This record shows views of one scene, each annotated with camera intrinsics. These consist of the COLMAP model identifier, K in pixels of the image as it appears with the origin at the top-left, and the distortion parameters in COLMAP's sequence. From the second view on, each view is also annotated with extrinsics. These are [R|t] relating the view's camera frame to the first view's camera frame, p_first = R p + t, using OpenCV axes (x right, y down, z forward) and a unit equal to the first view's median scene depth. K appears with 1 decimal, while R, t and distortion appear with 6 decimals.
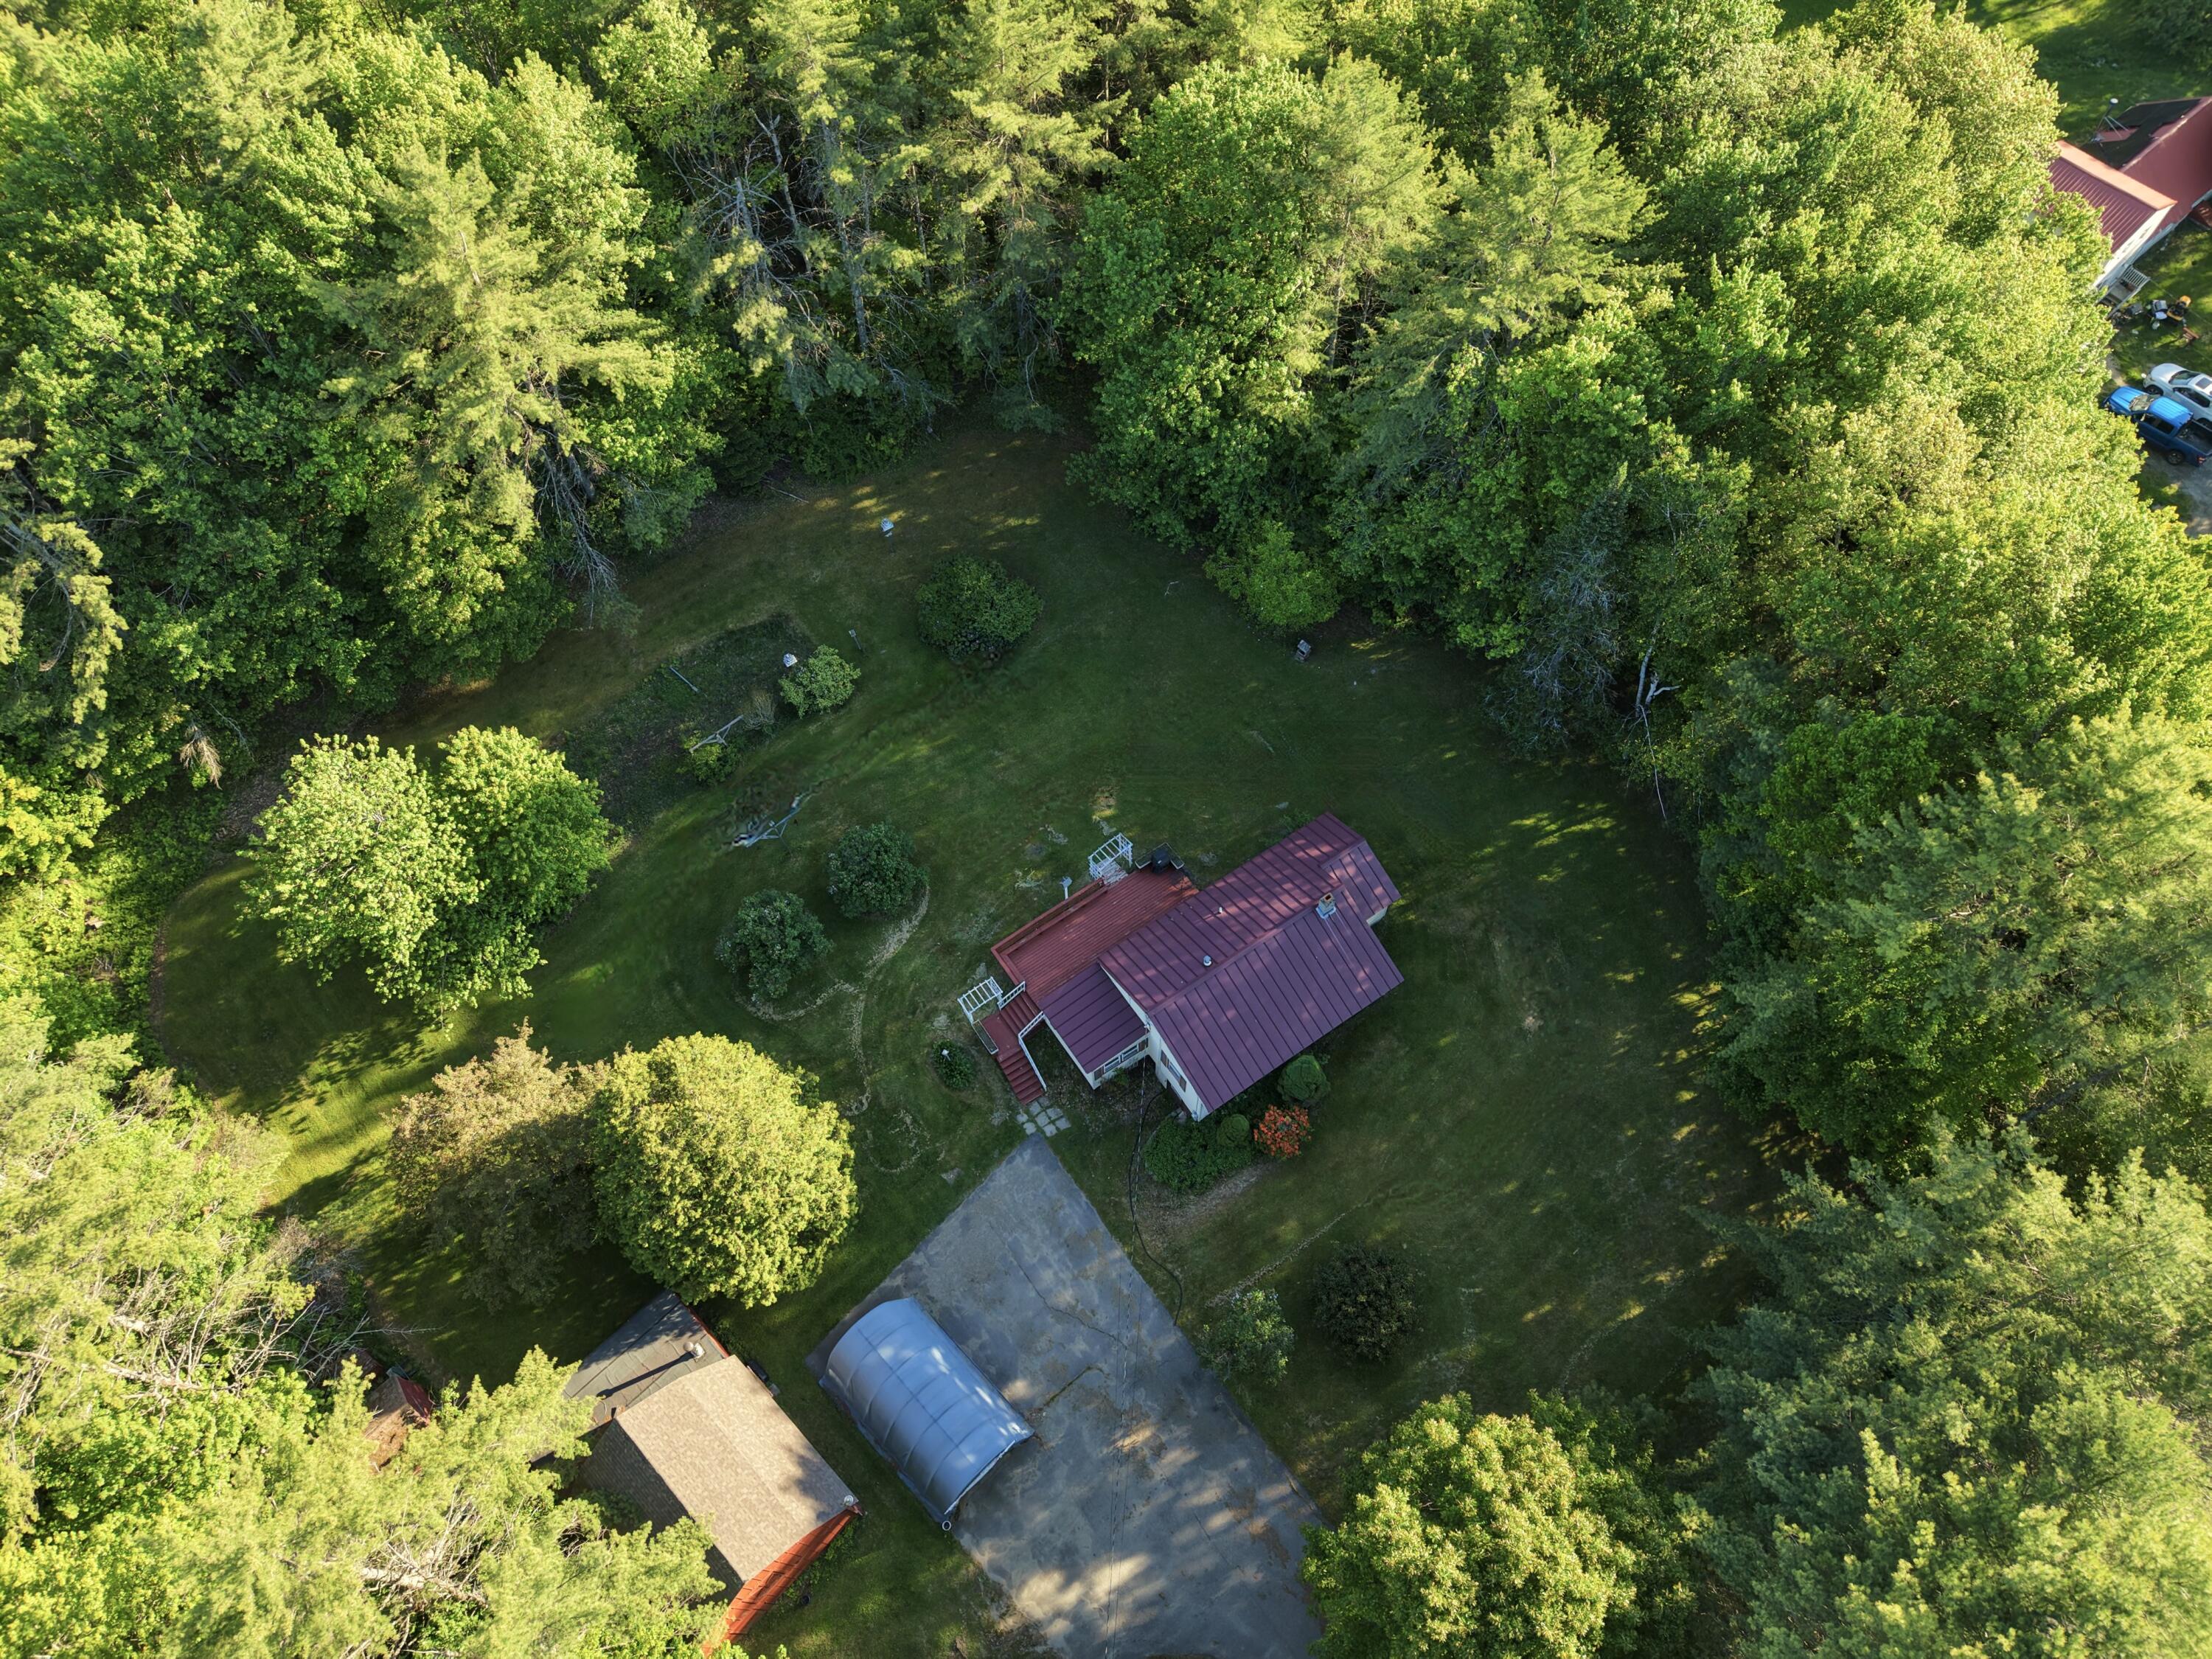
lens RADIAL K [[1479.1, 0, 1108.7], [0, 1479.1, 832.2], [0, 0, 1]] dist [0.024834, -0.023995]
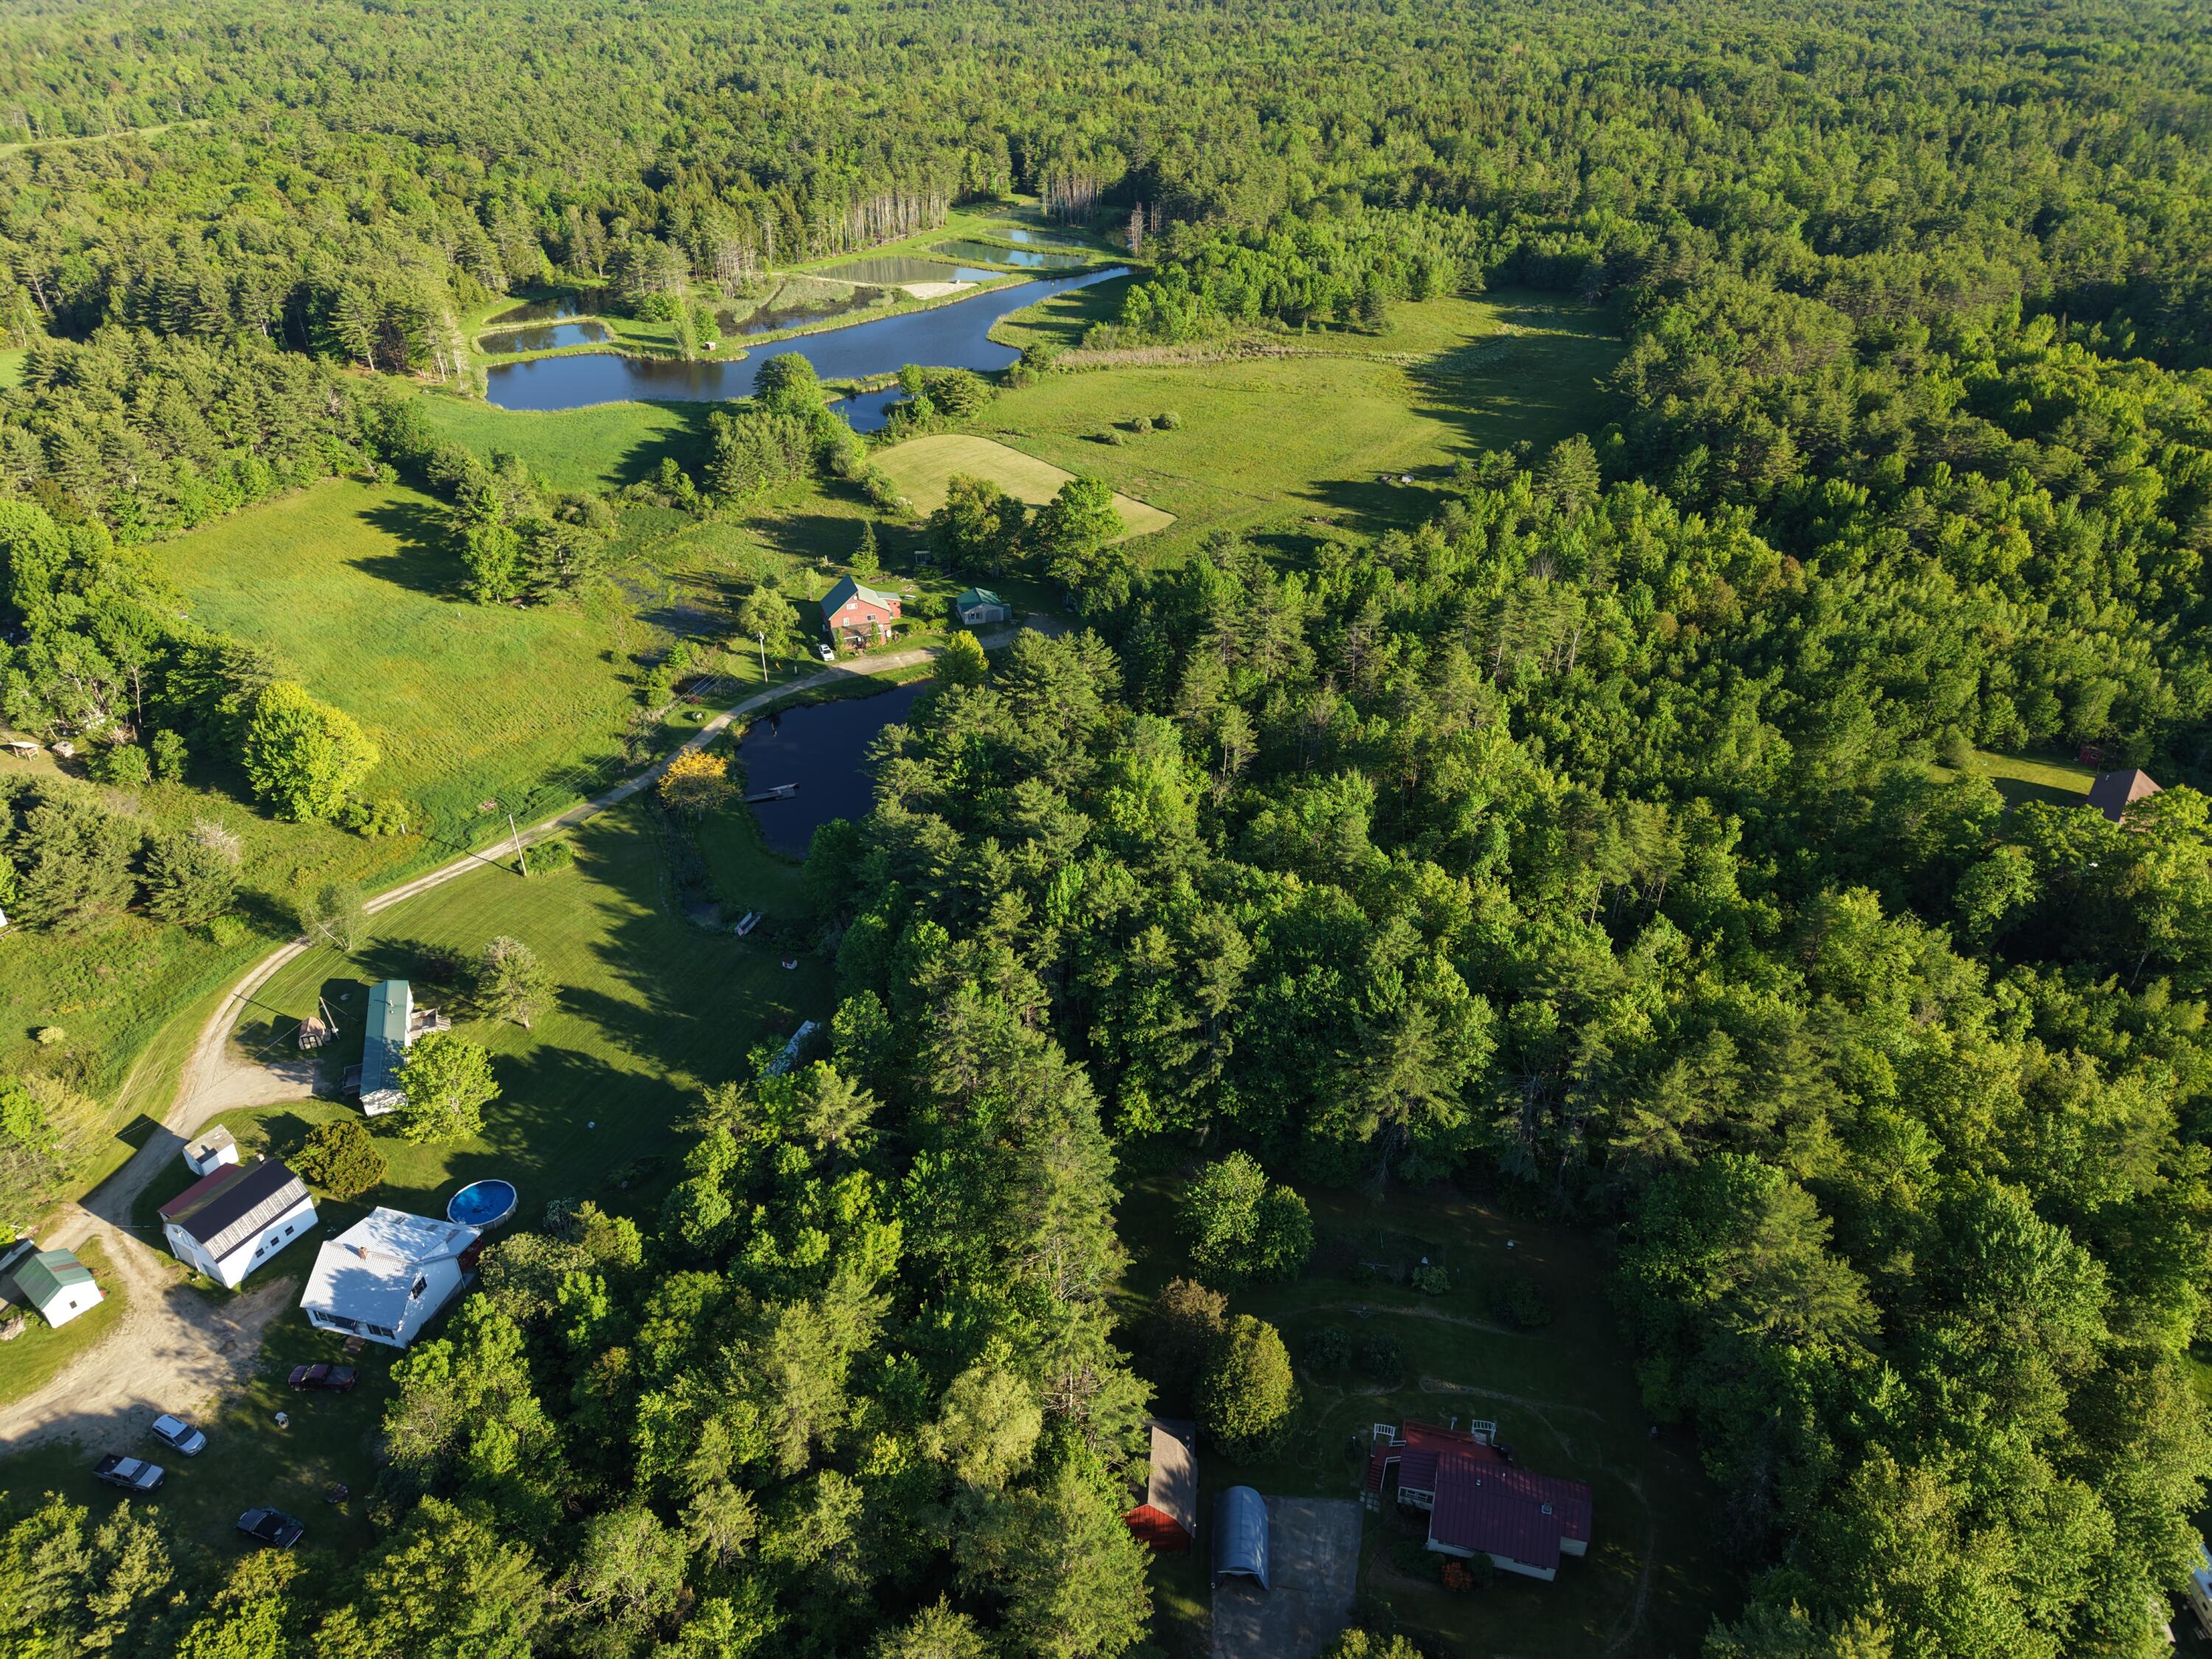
lens RADIAL K [[1479.1, 0, 1108.7], [0, 1479.1, 832.2], [0, 0, 1]] dist [0.024834, -0.023995]
pose [[0.646684, 0.426009, -0.632706, 0.631116], [-0.674204, 0.707180, -0.212945, 0.226463], [0.356720, 0.564280, 0.744539, -1.176260]]
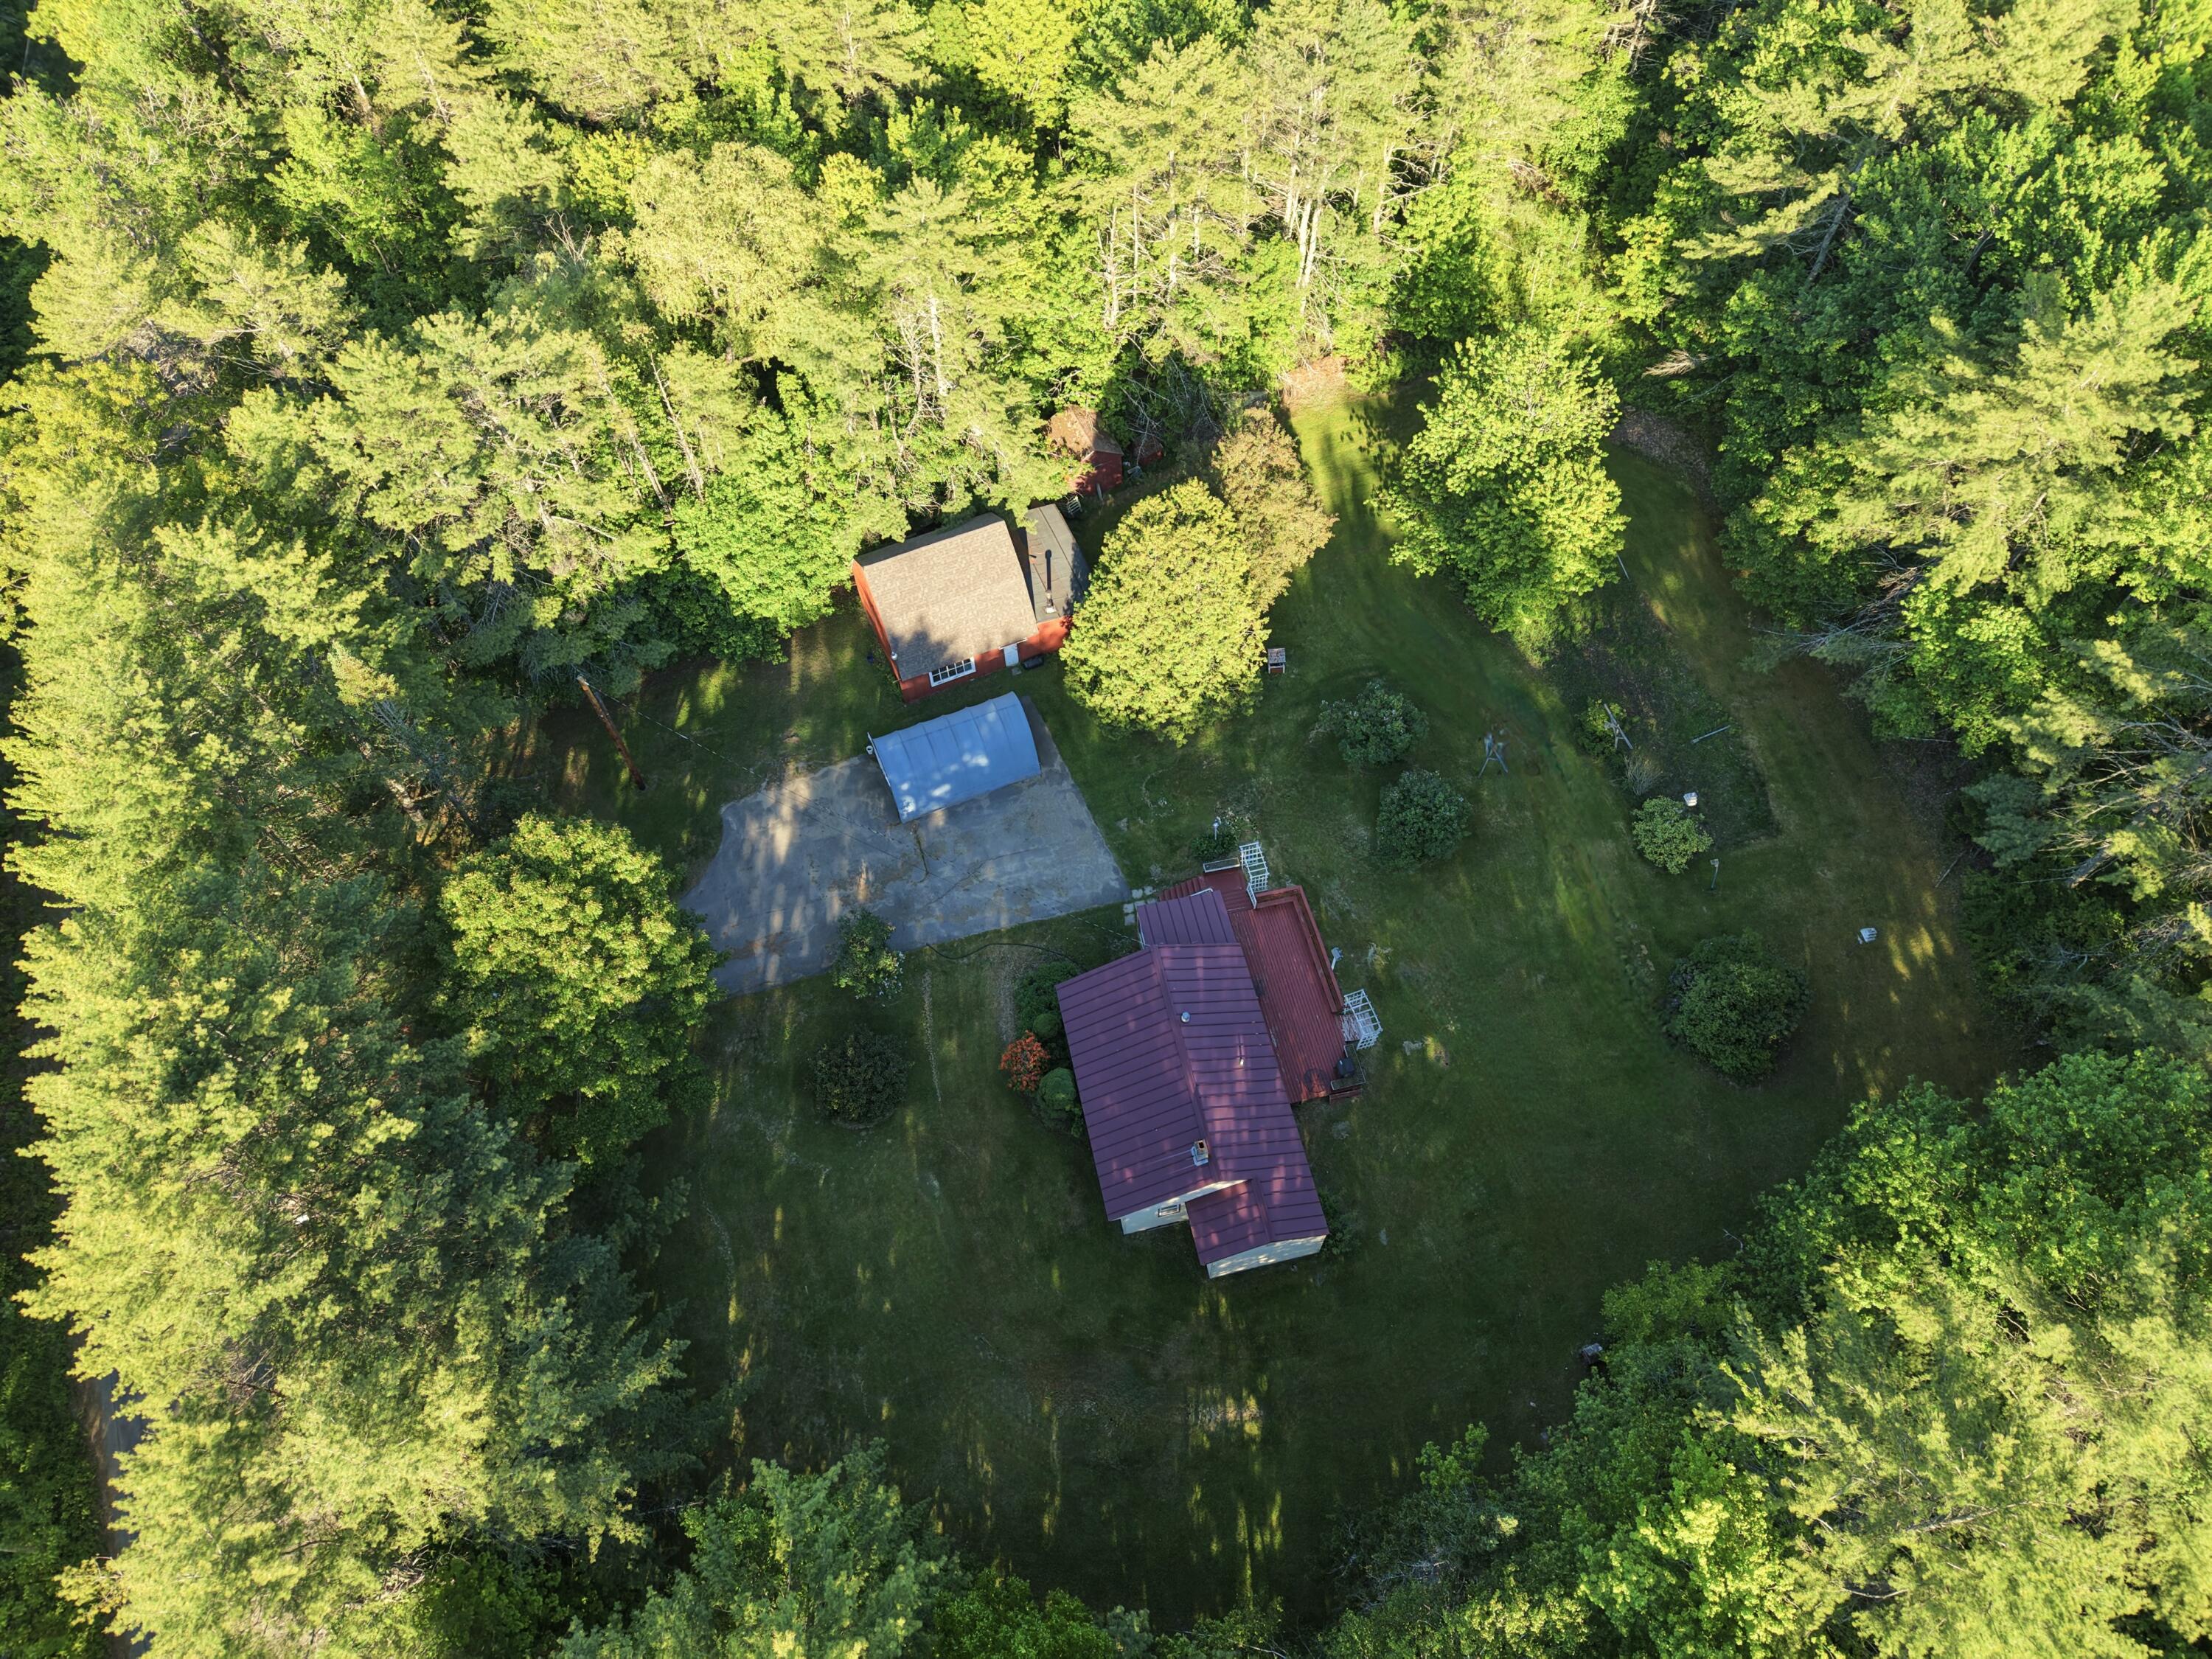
lens RADIAL K [[1479.1, 0, 1108.7], [0, 1479.1, 832.2], [0, 0, 1]] dist [0.024834, -0.023995]
pose [[-0.368845, 0.816189, -0.444734, 0.409359], [-0.800988, -0.036362, 0.597575, -0.439820], [0.471563, 0.576639, 0.667170, 0.237616]]
